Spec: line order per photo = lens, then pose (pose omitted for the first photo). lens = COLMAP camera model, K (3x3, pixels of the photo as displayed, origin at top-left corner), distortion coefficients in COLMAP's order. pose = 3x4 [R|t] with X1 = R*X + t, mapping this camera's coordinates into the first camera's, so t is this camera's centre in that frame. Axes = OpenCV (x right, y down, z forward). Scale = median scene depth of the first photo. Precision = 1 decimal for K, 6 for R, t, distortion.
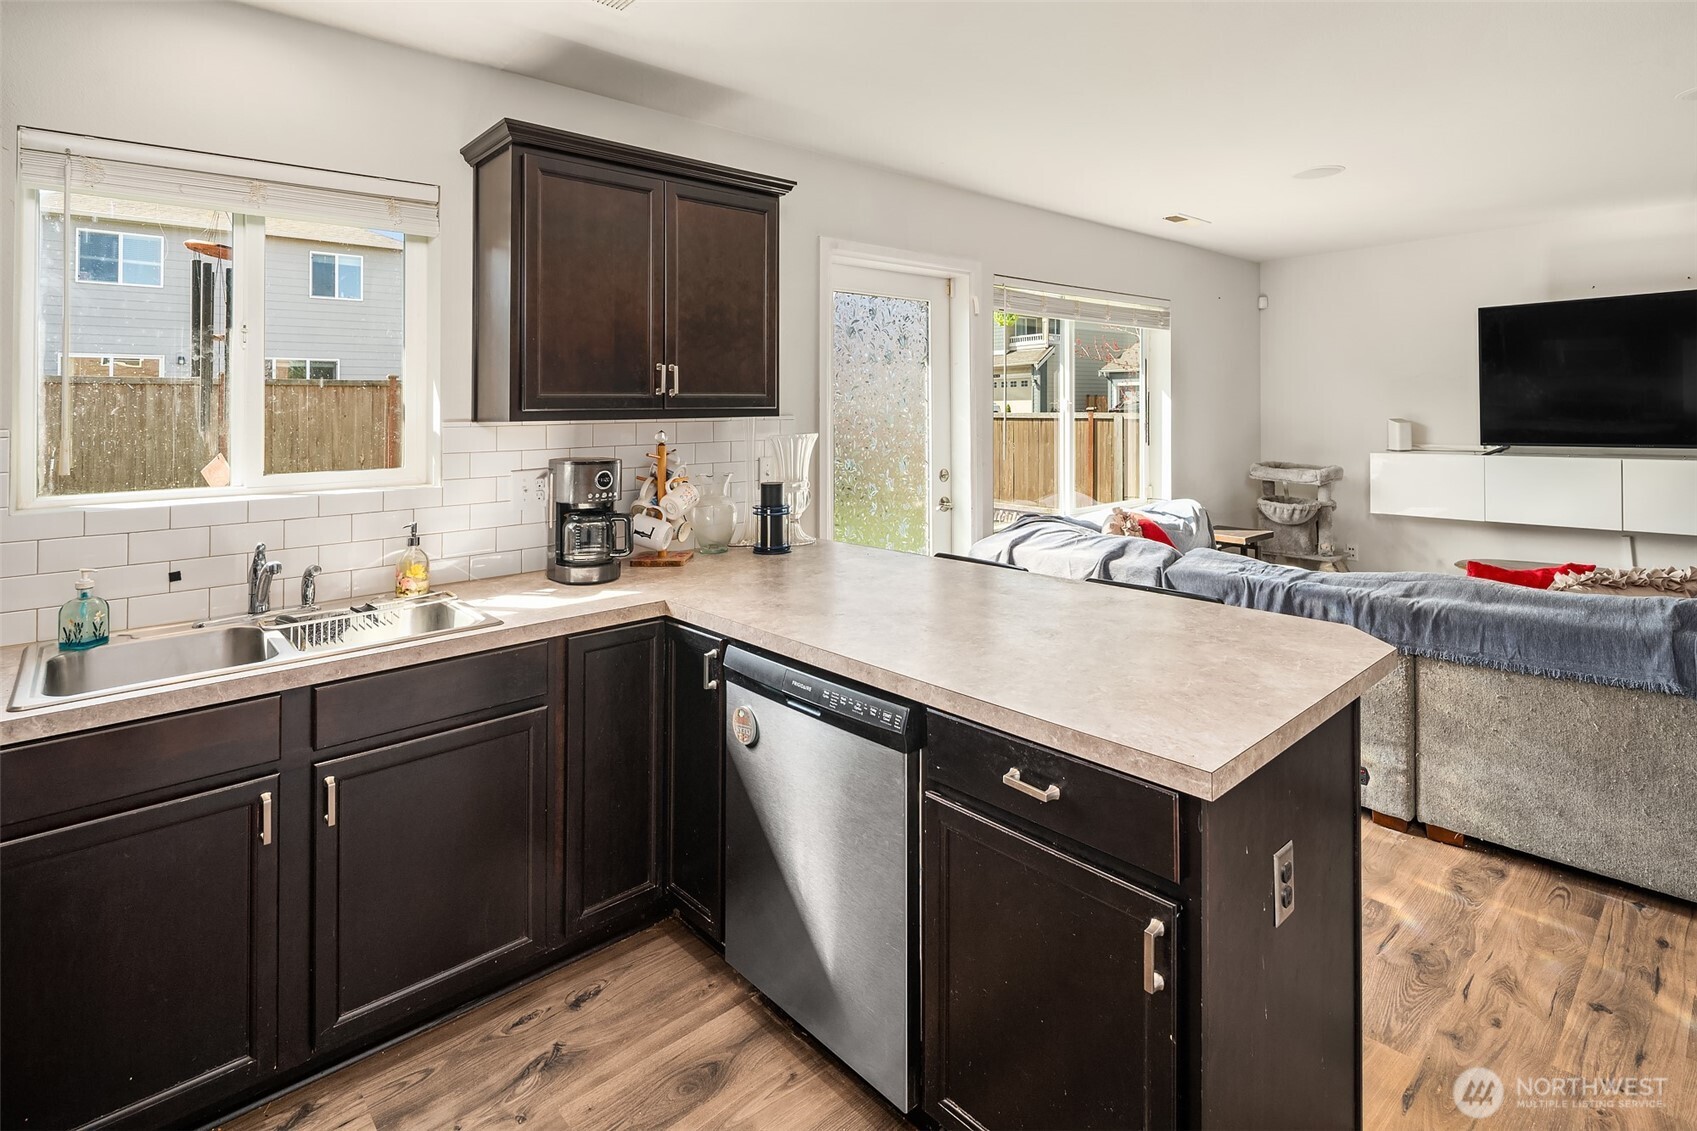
lens RADIAL K [[834.4, 0, 855.2], [0, 834.4, 393.5], [0, 0, 1]] dist [0.000111, -0.001137]
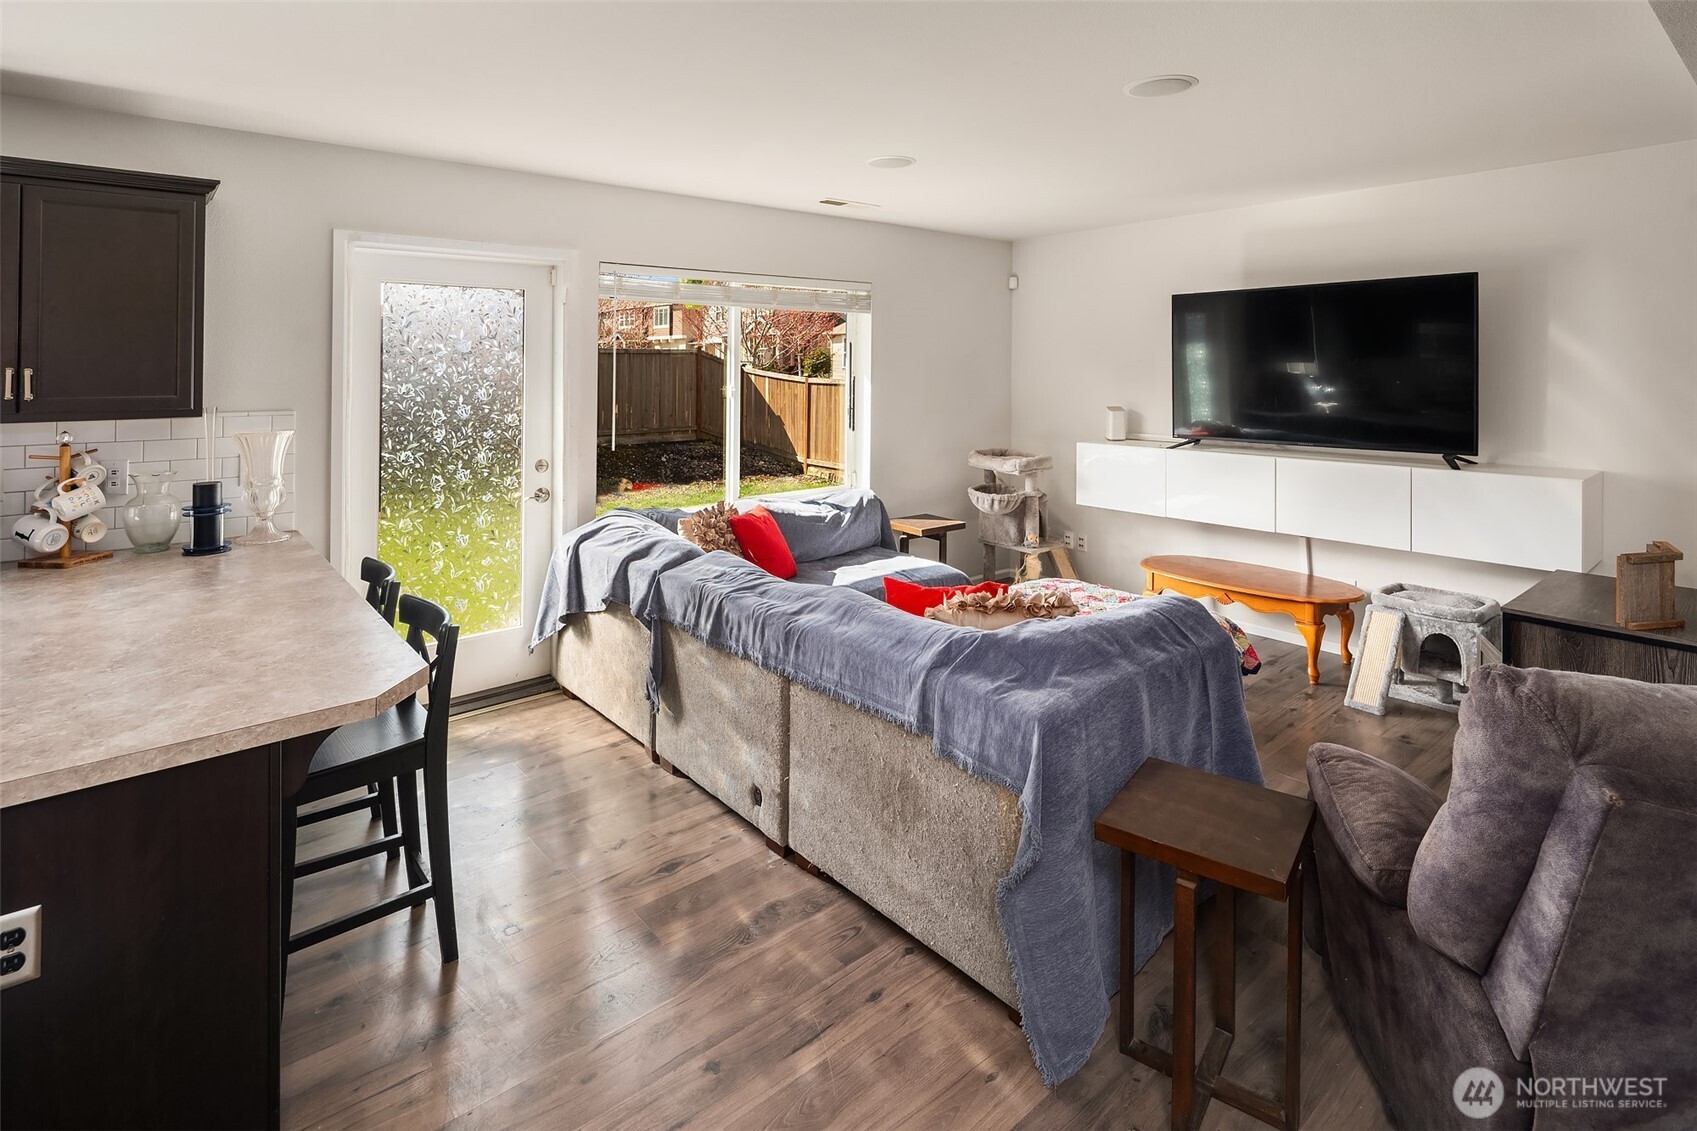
lens RADIAL K [[842.2, 0, 837.7], [0, 842.2, 360.7], [0, 0, 1]] dist [0.003481, 0.000562]
pose [[0.999089, 0.010075, -0.041475, 0.510534], [-0.009659, 0.999901, 0.010216, -0.041184], [0.041574, -0.009806, 0.999087, 0.020384]]
